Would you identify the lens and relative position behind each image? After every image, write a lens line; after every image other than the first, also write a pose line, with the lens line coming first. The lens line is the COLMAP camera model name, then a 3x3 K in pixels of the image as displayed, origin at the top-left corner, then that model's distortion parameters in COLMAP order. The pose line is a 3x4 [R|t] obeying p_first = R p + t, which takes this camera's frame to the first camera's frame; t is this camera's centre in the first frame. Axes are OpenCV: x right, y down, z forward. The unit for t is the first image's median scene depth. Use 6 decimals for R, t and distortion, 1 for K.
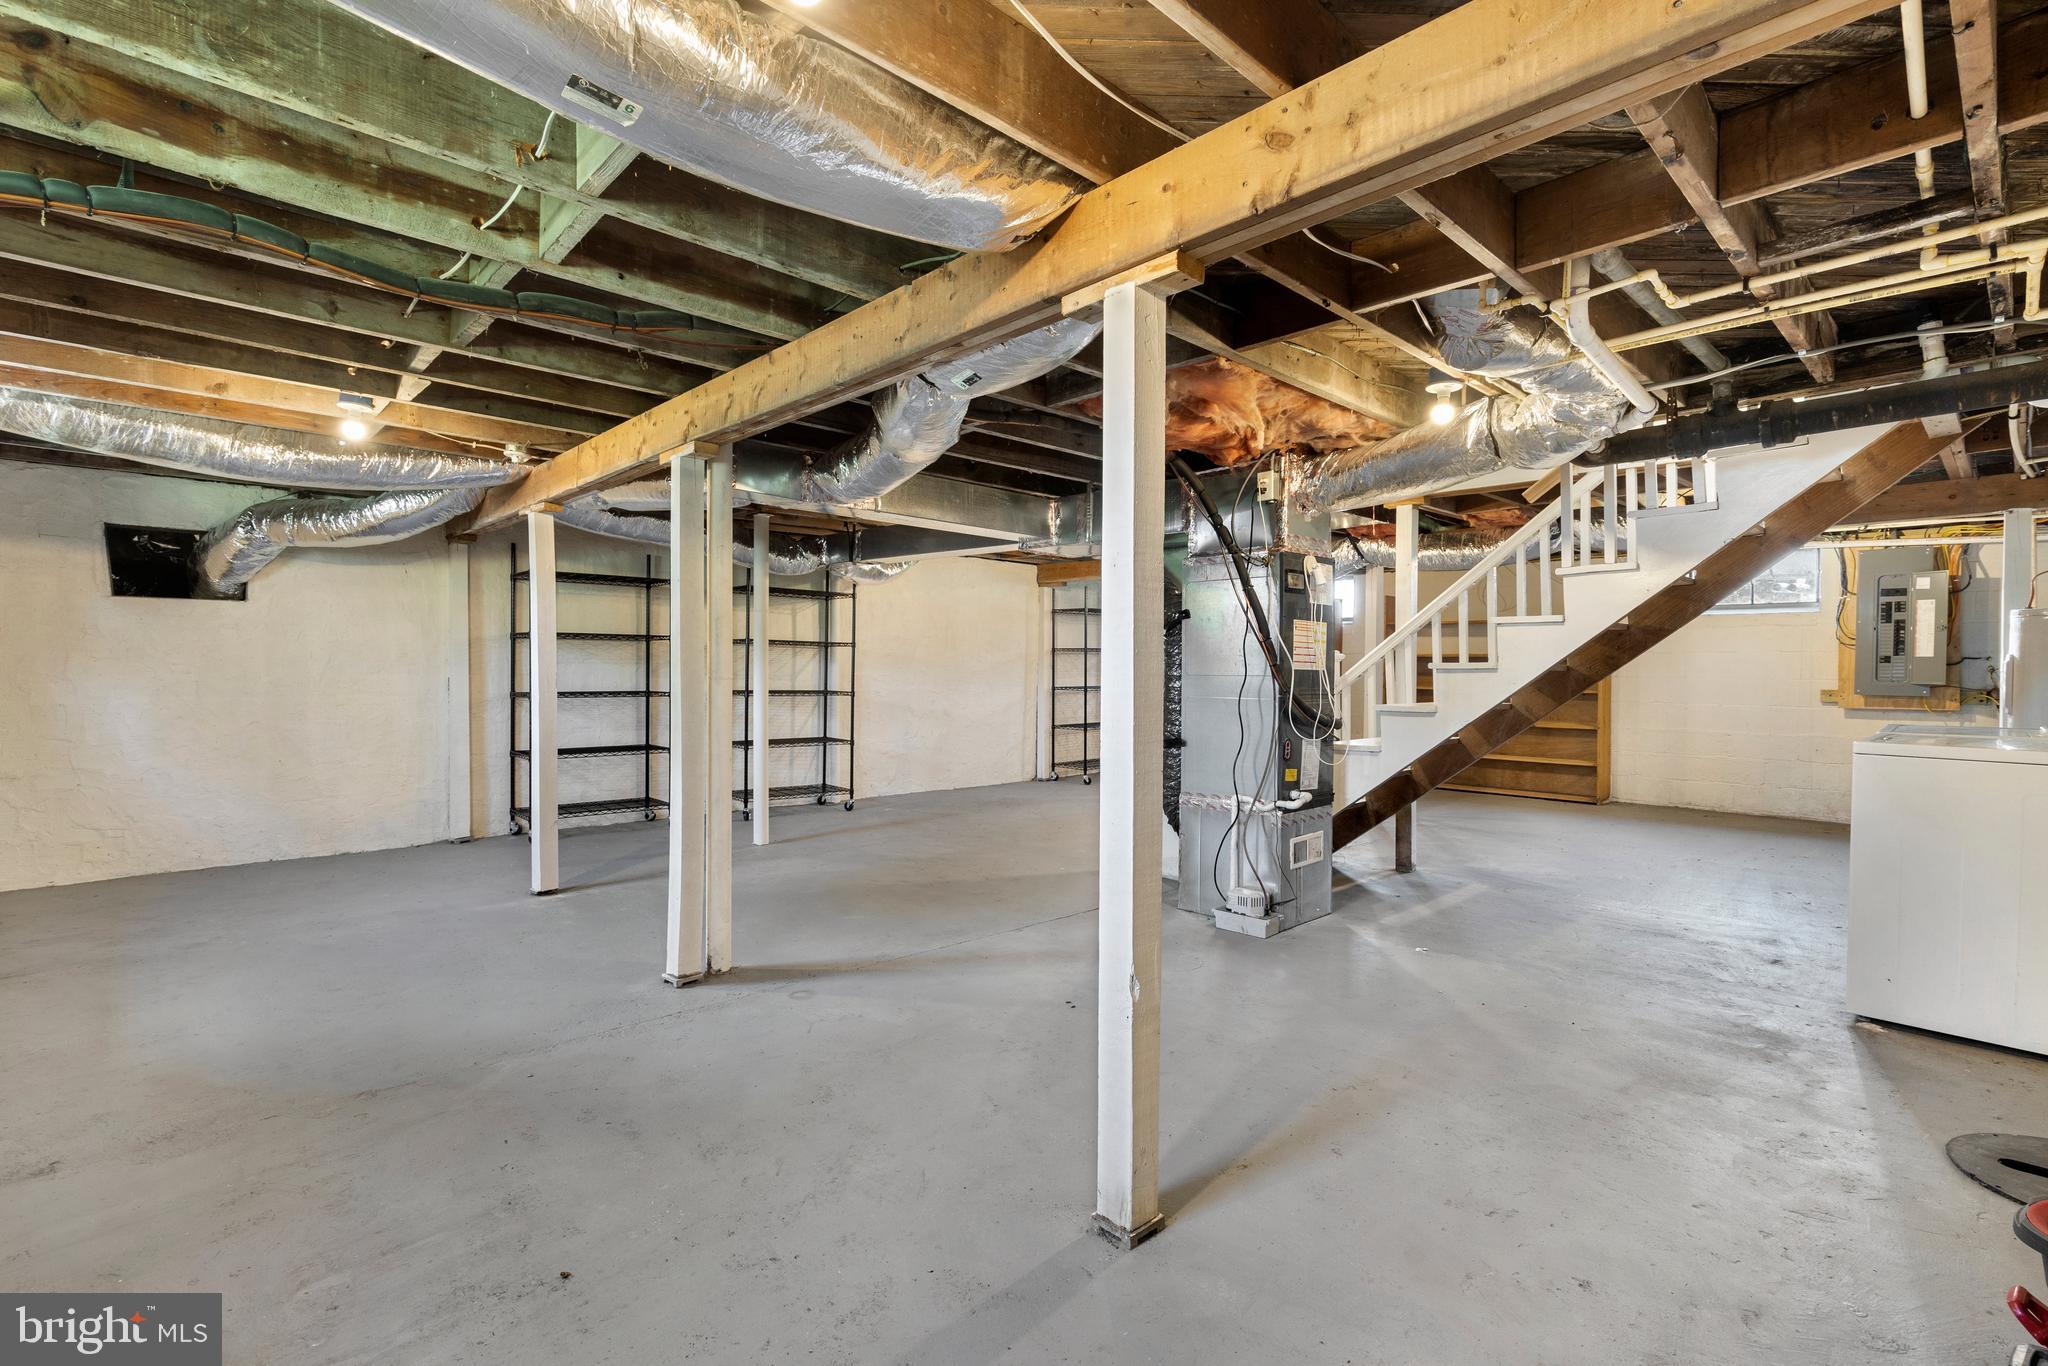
lens RADIAL K [[958.7, 0, 1020.5], [0, 958.7, 672.3], [0, 0, 1]] dist [-0.000681, 0.002524]
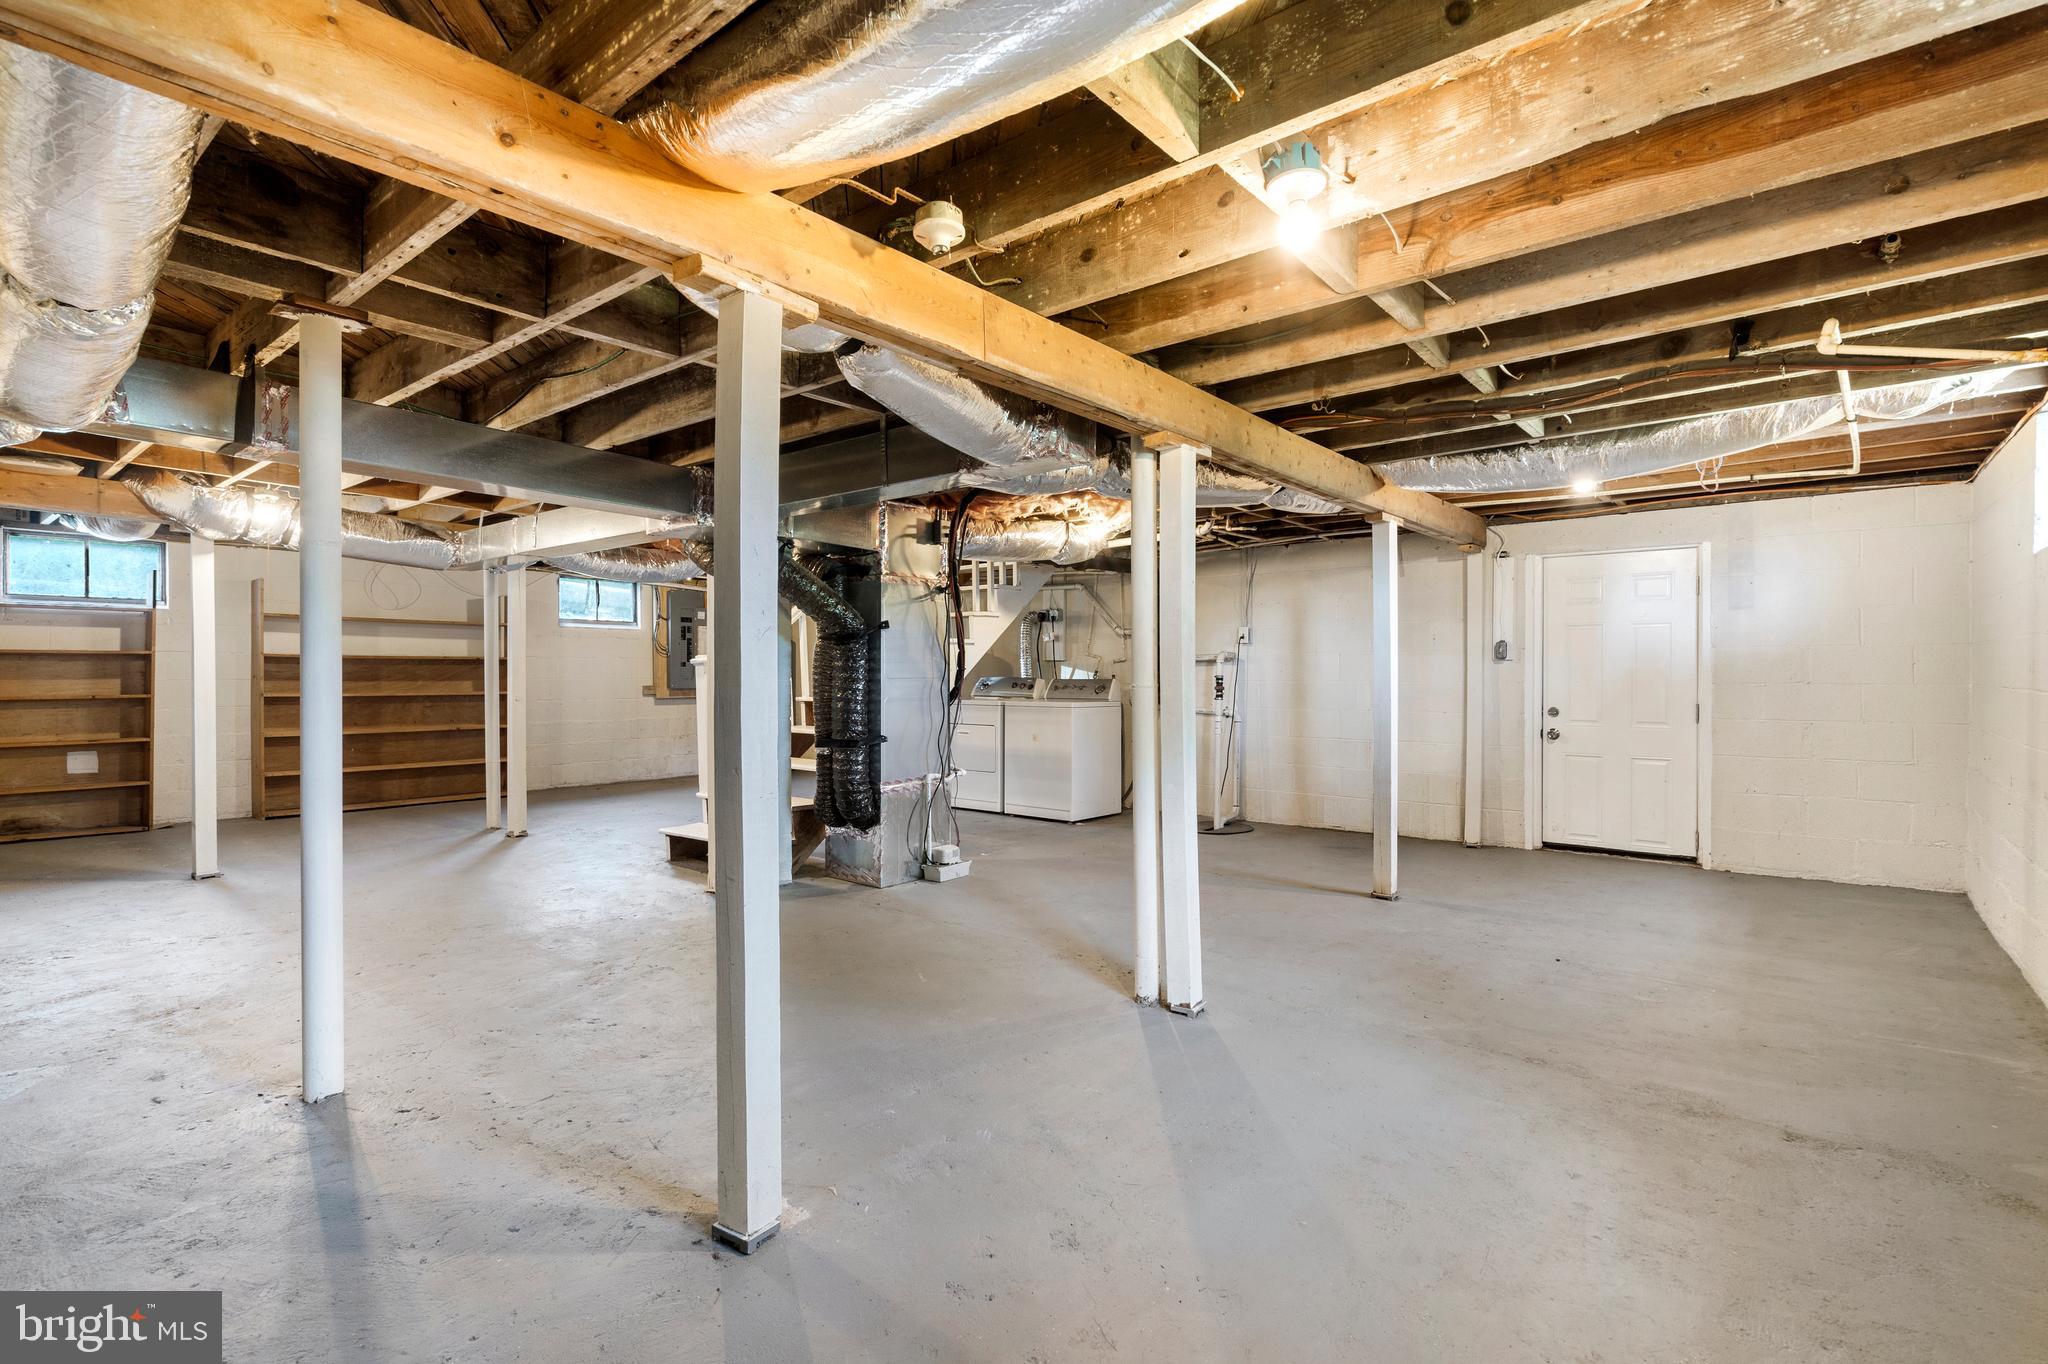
lens RADIAL K [[958.7, 0, 1029.8], [0, 958.7, 677.9], [0, 0, 1]] dist [-0.000681, 0.002524]
pose [[-0.147771, -0.011228, 0.988958, -0.670387], [0.004995, 0.999914, 0.012099, -0.007500], [-0.989009, 0.006728, -0.147703, 0.690636]]
